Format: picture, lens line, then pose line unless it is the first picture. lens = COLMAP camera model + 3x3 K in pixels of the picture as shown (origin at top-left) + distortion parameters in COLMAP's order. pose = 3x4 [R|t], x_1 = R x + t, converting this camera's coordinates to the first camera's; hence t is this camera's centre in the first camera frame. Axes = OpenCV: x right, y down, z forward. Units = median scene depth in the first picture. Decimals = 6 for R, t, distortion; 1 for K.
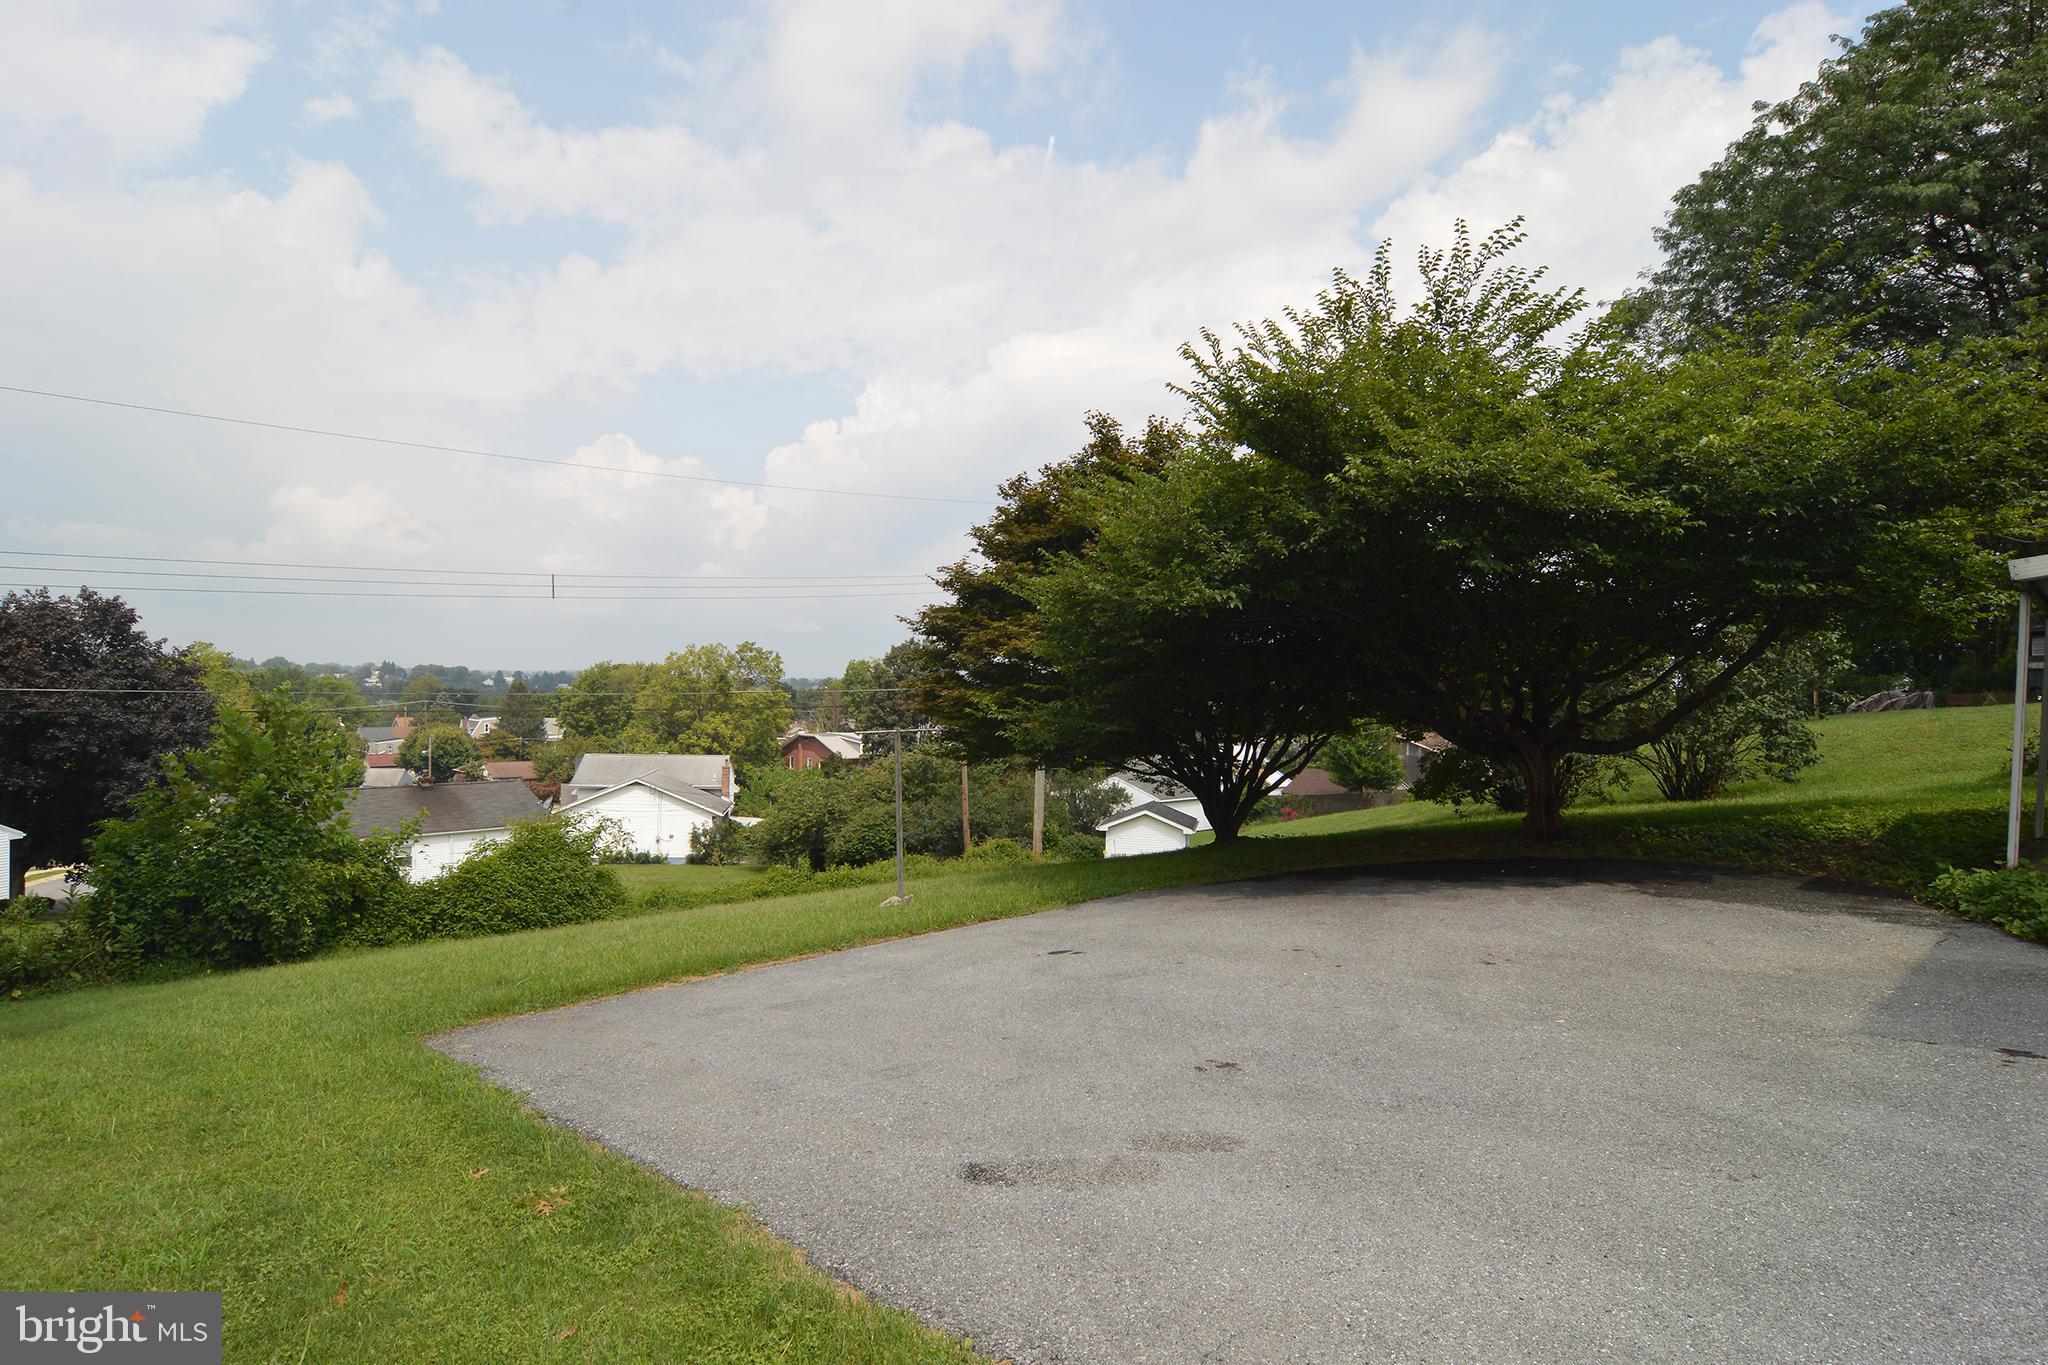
lens RADIAL K [[1109.0, 0, 1031.2], [0, 1109.0, 689.2], [0, 0, 1]] dist [-0.012482, -0.003032]
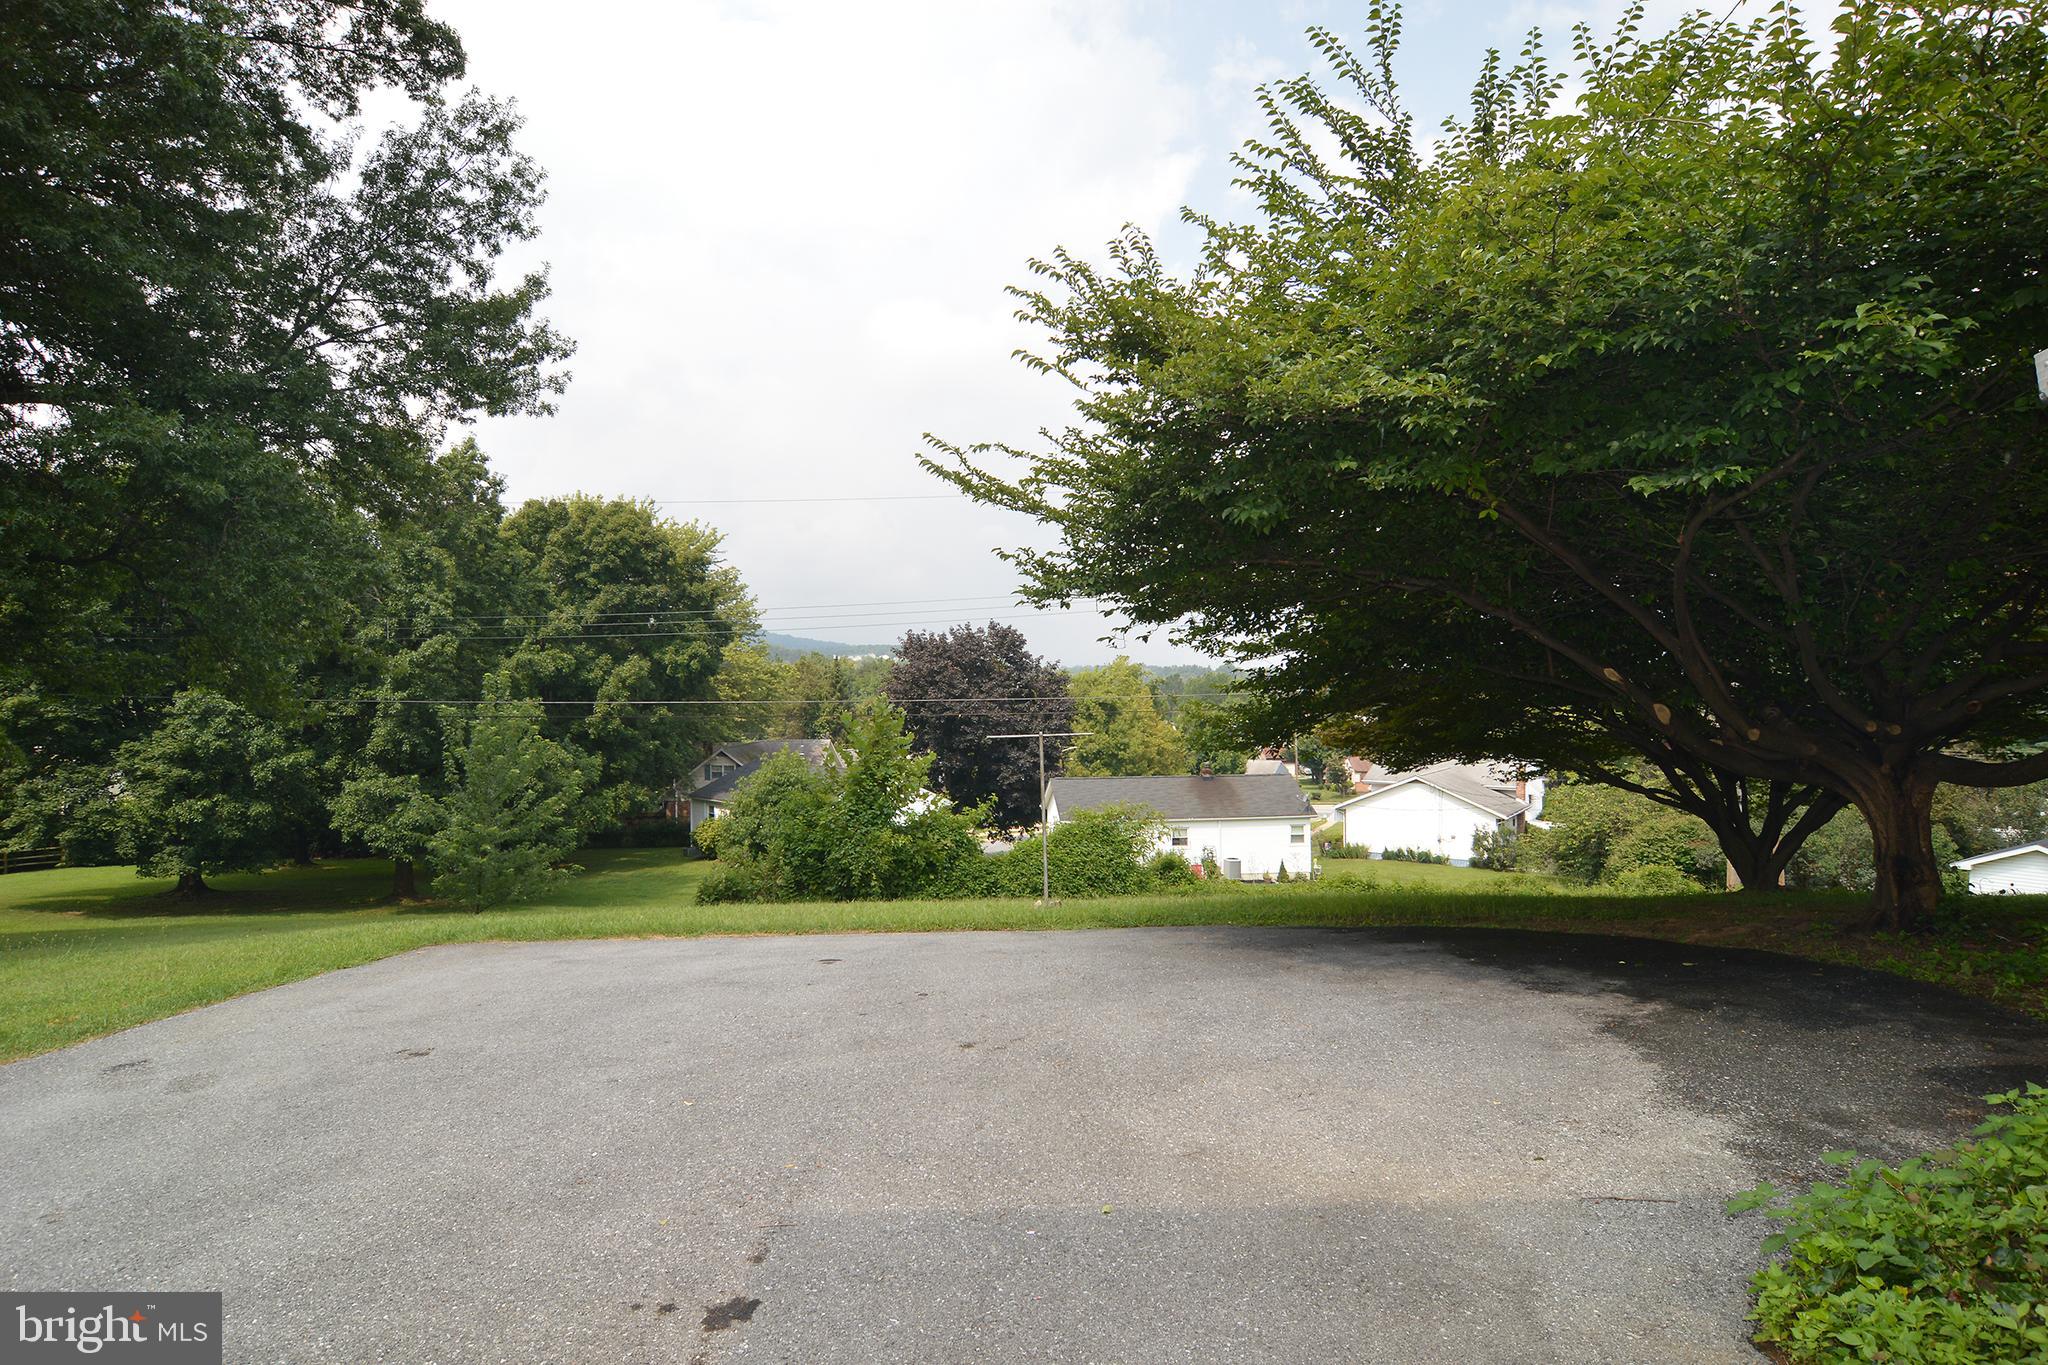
lens RADIAL K [[1120.8, 0, 1042.3], [0, 1120.8, 684.0], [0, 0, 1]] dist [-0.001158, -0.000945]
pose [[0.711678, -0.024304, -0.702086, 0.120674], [0.024115, 0.999658, -0.010161, 0.000276], [0.702092, -0.009700, 0.712020, 0.056007]]
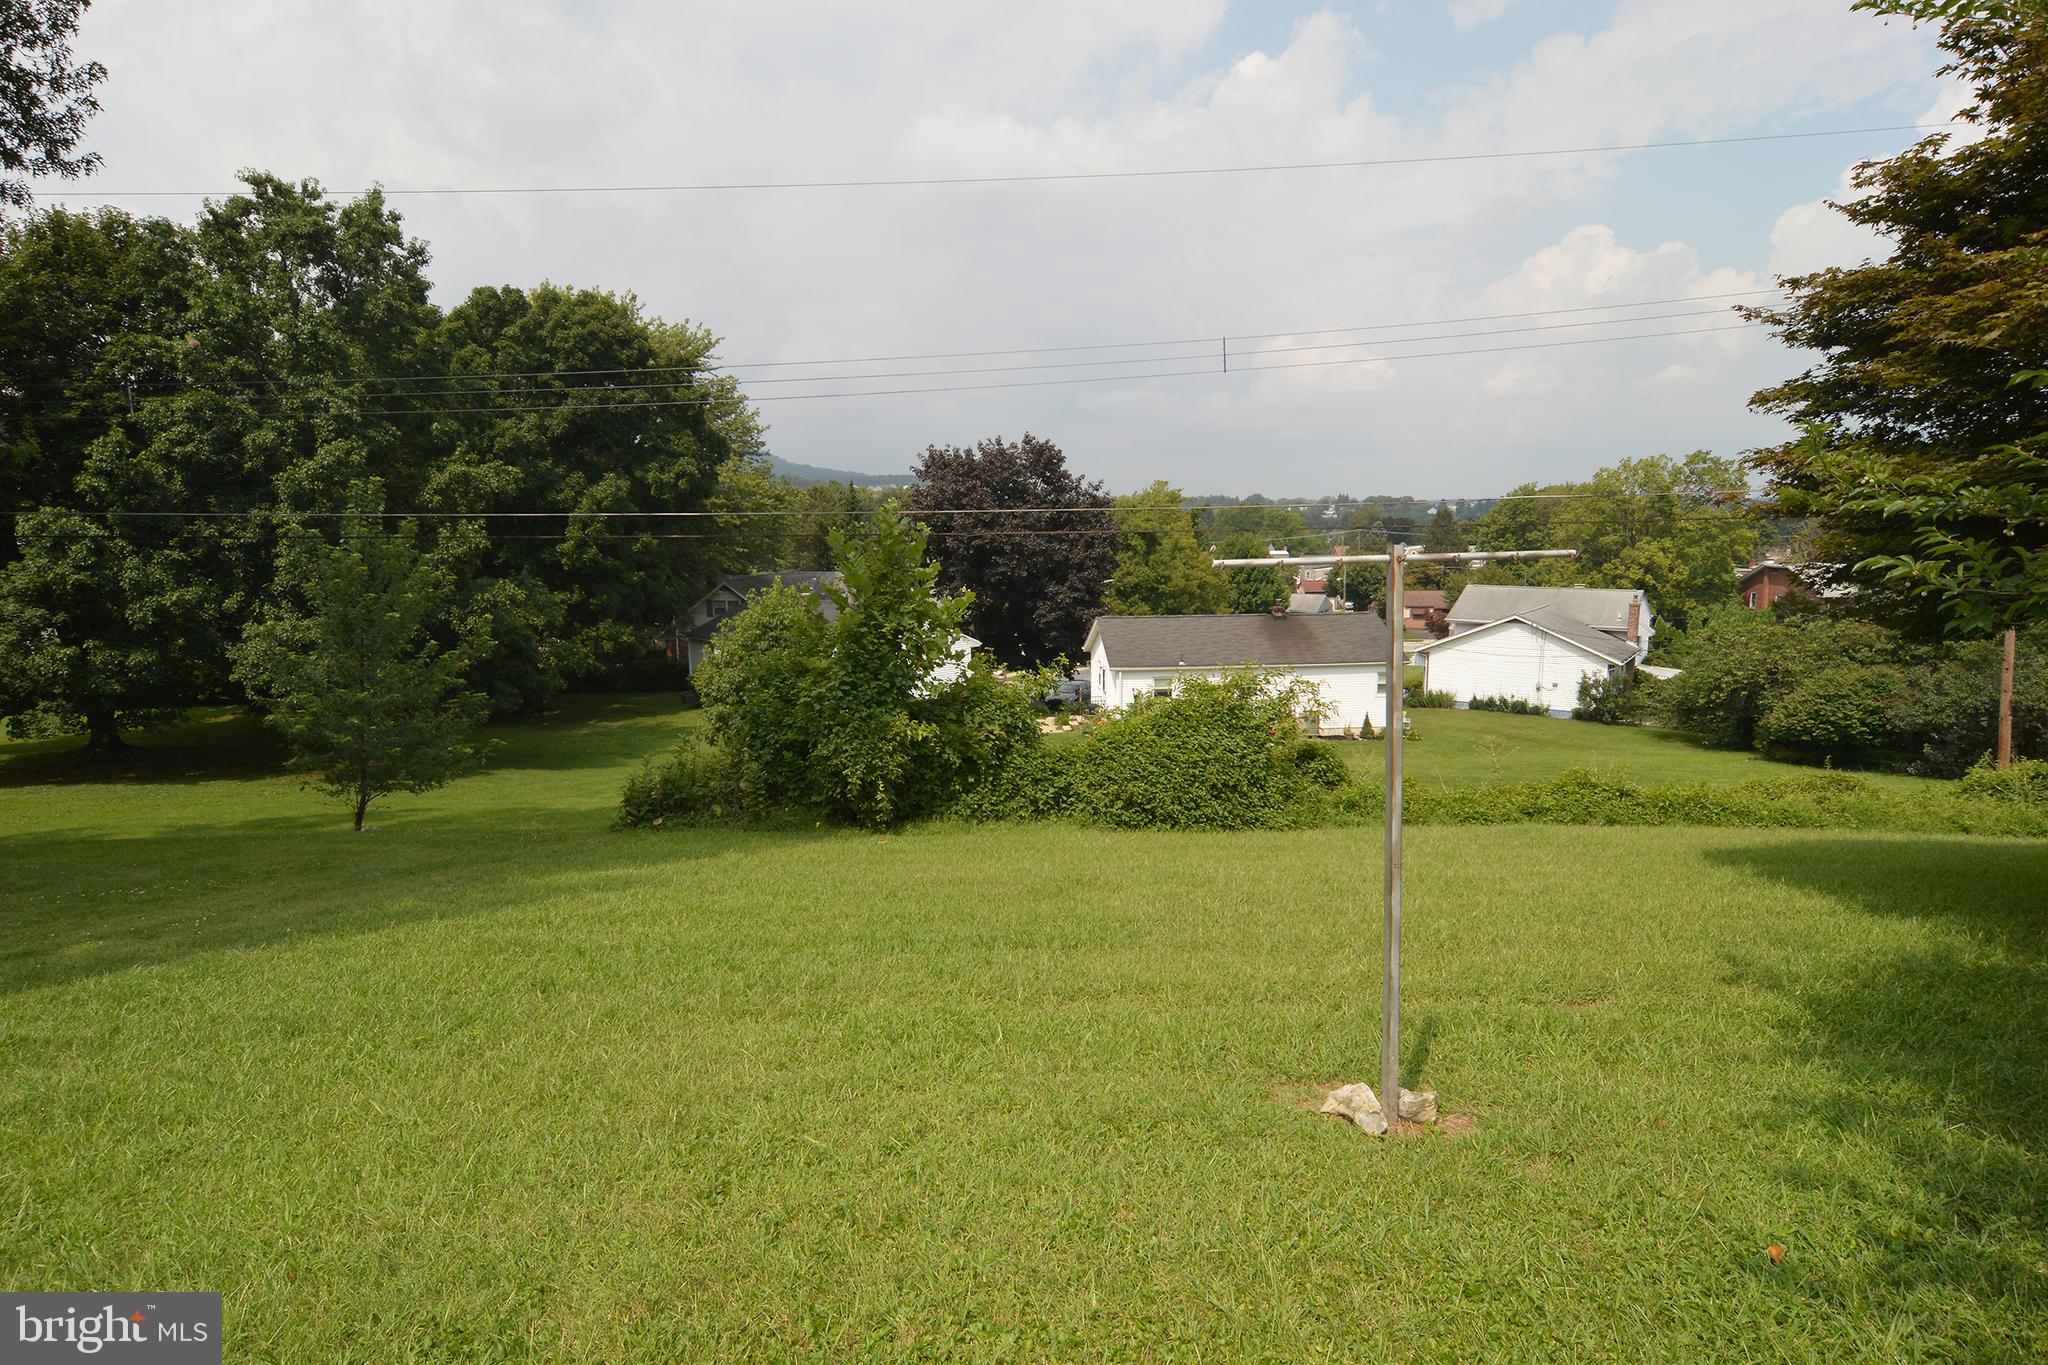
lens RADIAL K [[1109.0, 0, 1031.2], [0, 1109.0, 689.2], [0, 0, 1]] dist [-0.012482, -0.003032]
pose [[0.690882, 0.087133, -0.717697, 0.005473], [0.024265, 0.989357, 0.143472, 0.005700], [0.722560, -0.116537, 0.681415, 0.147272]]
